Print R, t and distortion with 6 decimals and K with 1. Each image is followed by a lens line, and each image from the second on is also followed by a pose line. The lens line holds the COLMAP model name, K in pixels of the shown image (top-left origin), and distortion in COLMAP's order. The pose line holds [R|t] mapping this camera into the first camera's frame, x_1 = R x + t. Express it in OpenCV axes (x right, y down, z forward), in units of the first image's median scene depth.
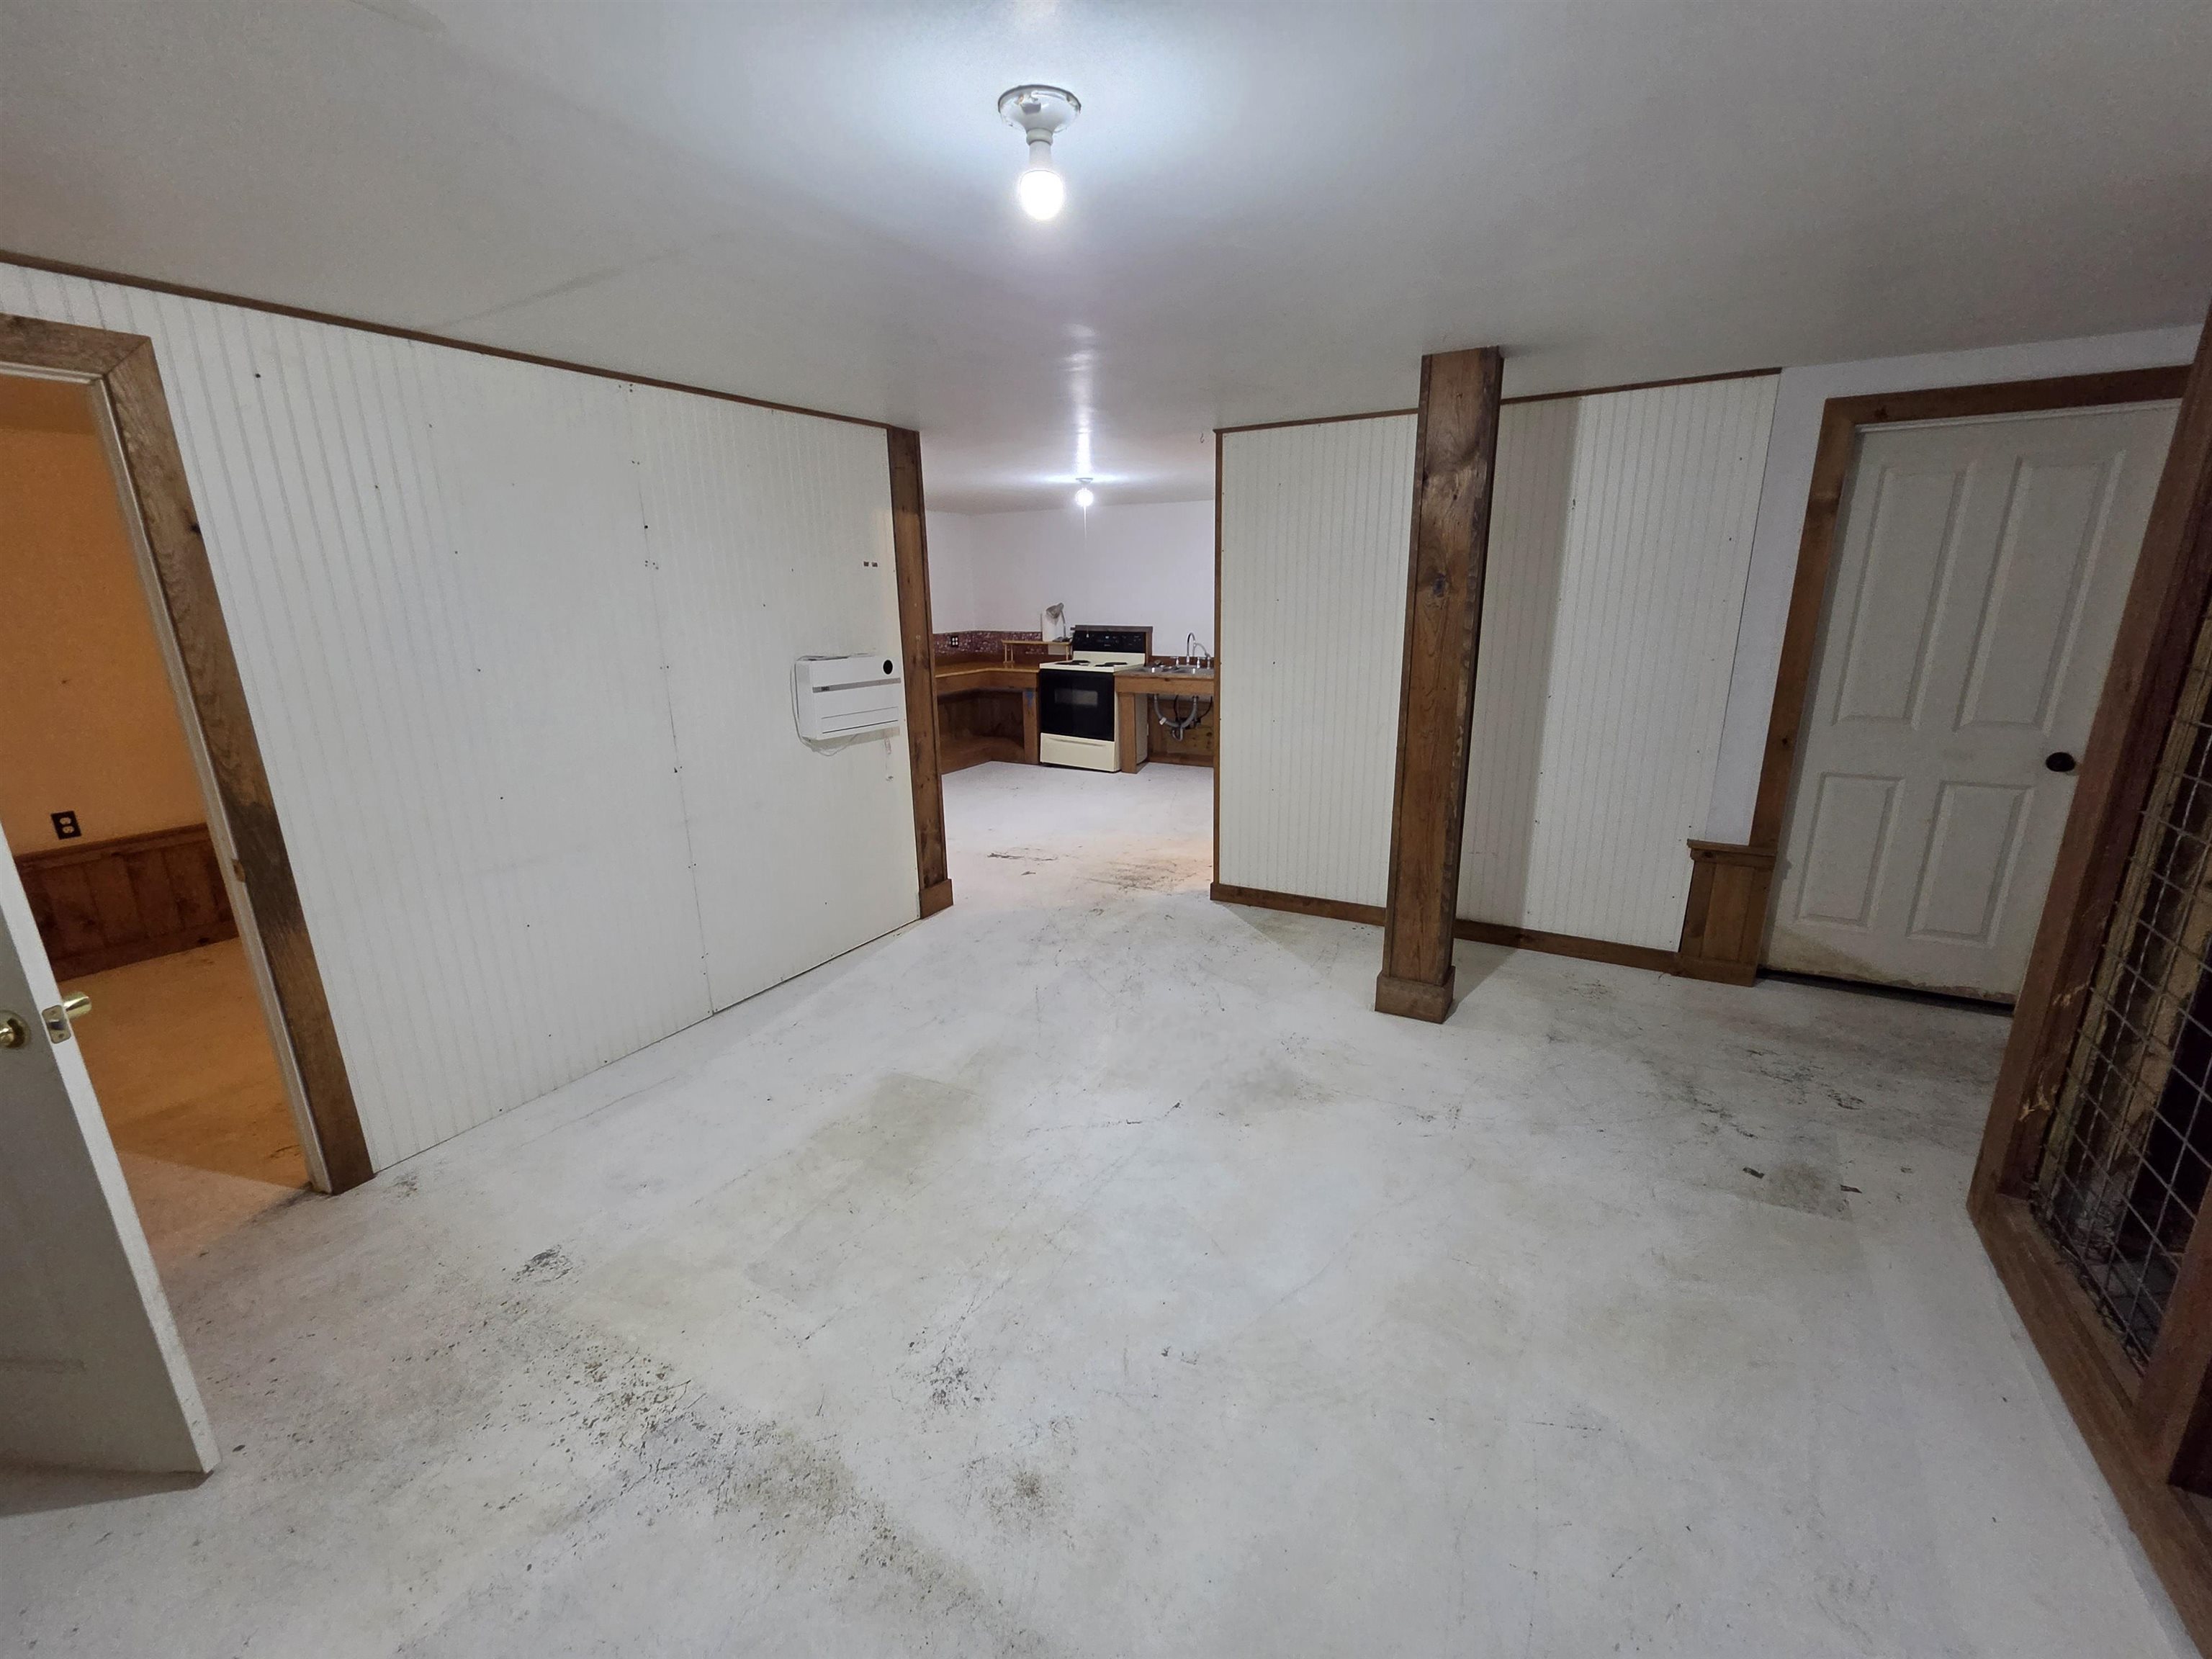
lens RADIAL K [[911.7, 0, 1109.2], [0, 911.7, 834.0], [0, 0, 1]] dist [0.000154, 0.000072]
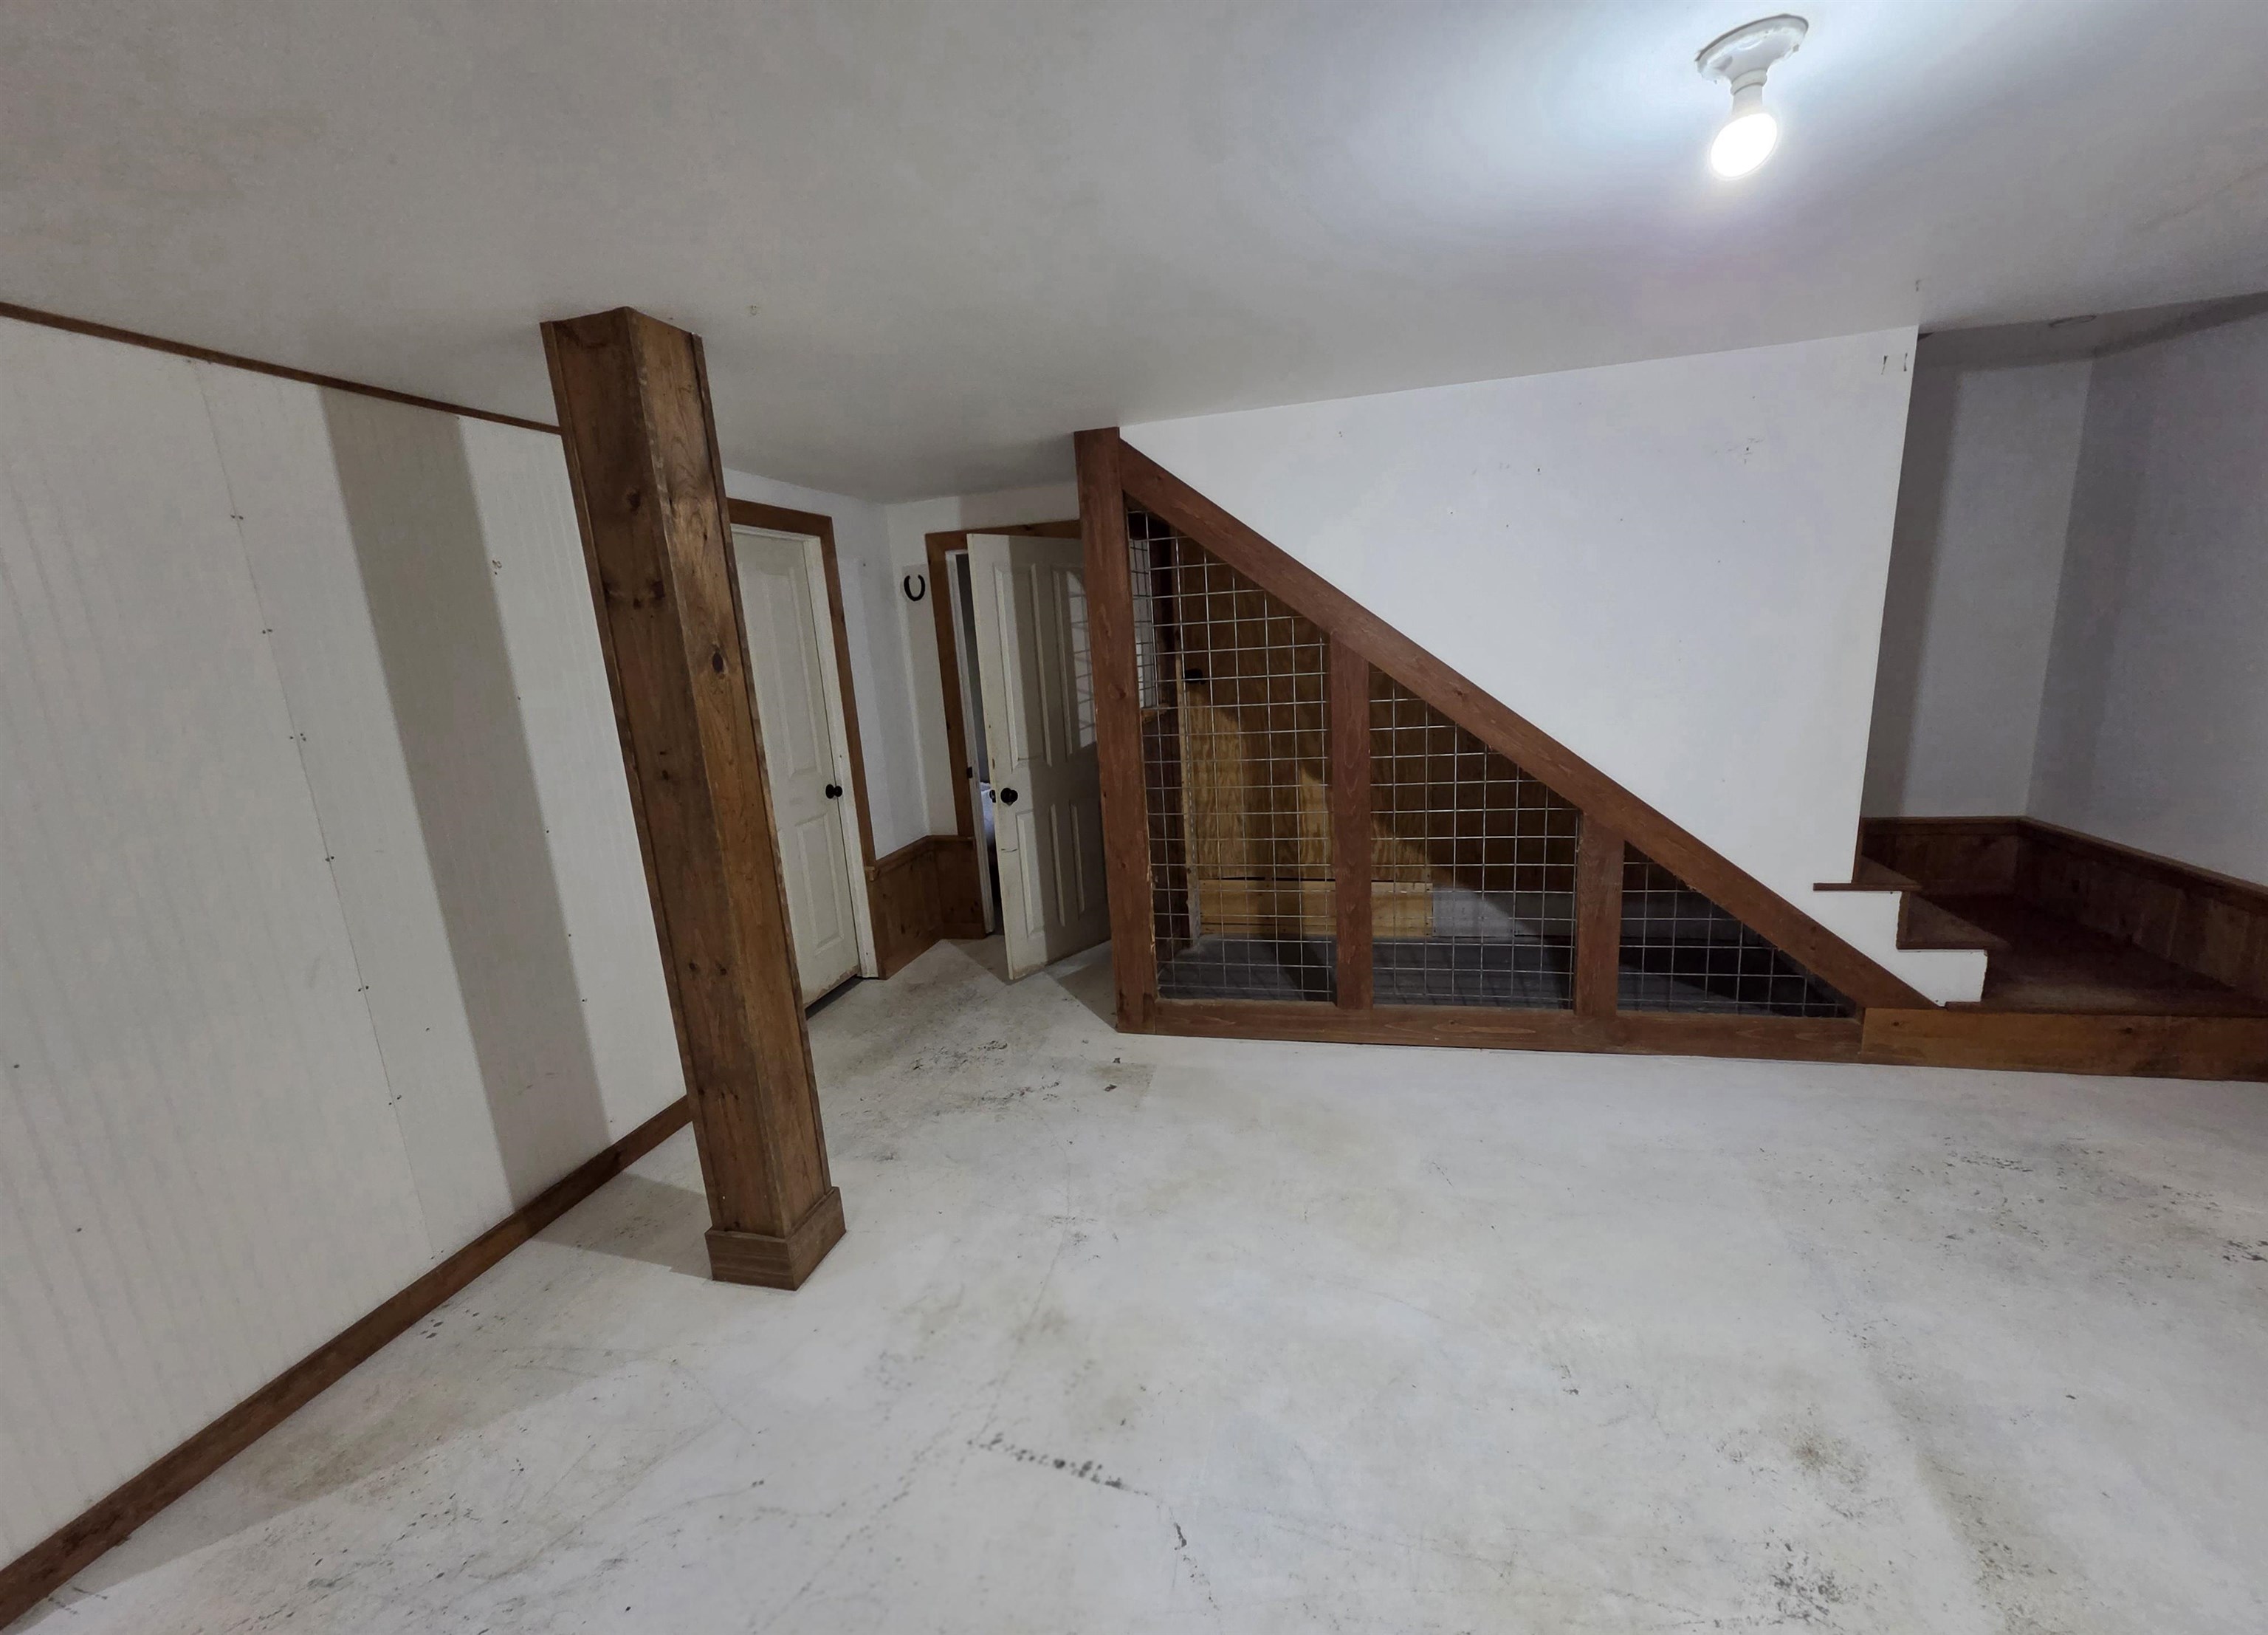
lens RADIAL K [[926.5, 0, 1154.5], [0, 926.5, 847.2], [0, 0, 1]] dist [0.007798, 0.000304]
pose [[-0.267072, -0.187356, 0.945289, -0.488407], [0.312017, 0.911268, 0.268767, -0.273801], [-0.911767, 0.366726, -0.184916, 1.042518]]
